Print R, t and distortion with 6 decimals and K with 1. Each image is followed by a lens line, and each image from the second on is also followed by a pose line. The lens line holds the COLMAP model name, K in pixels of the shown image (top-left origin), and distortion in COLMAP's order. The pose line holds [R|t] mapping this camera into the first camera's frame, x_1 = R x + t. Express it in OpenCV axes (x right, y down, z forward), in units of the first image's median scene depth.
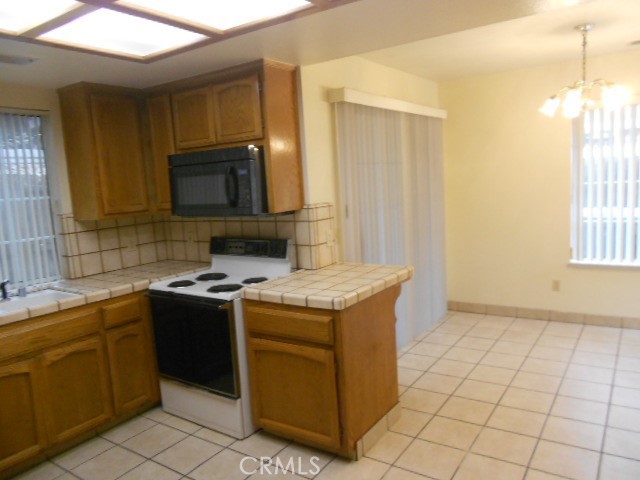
lens RADIAL K [[485.7, 0, 320.0], [0, 485.7, 240.0], [0, 0, 1]] dist [-0.010832, 0.001692]
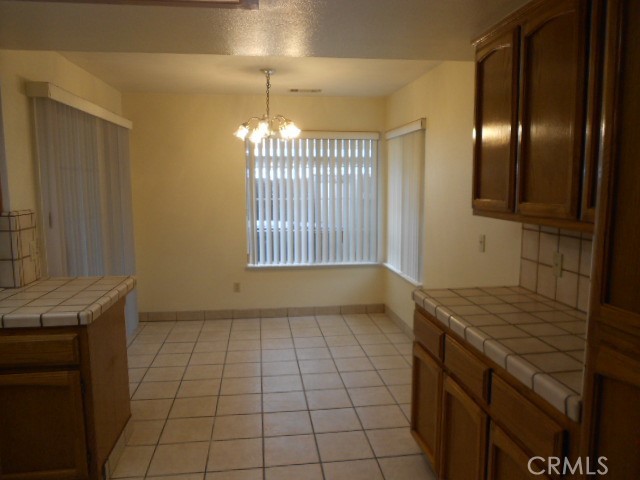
lens RADIAL K [[489.0, 0, 320.0], [0, 489.0, 240.0], [0, 0, 1]] dist [-0.001683, -0.000898]
pose [[0.749219, -0.018037, 0.662077, -0.170708], [0.037752, 0.999167, -0.015500, 0.010132], [-0.661246, 0.036607, 0.749276, 0.000724]]
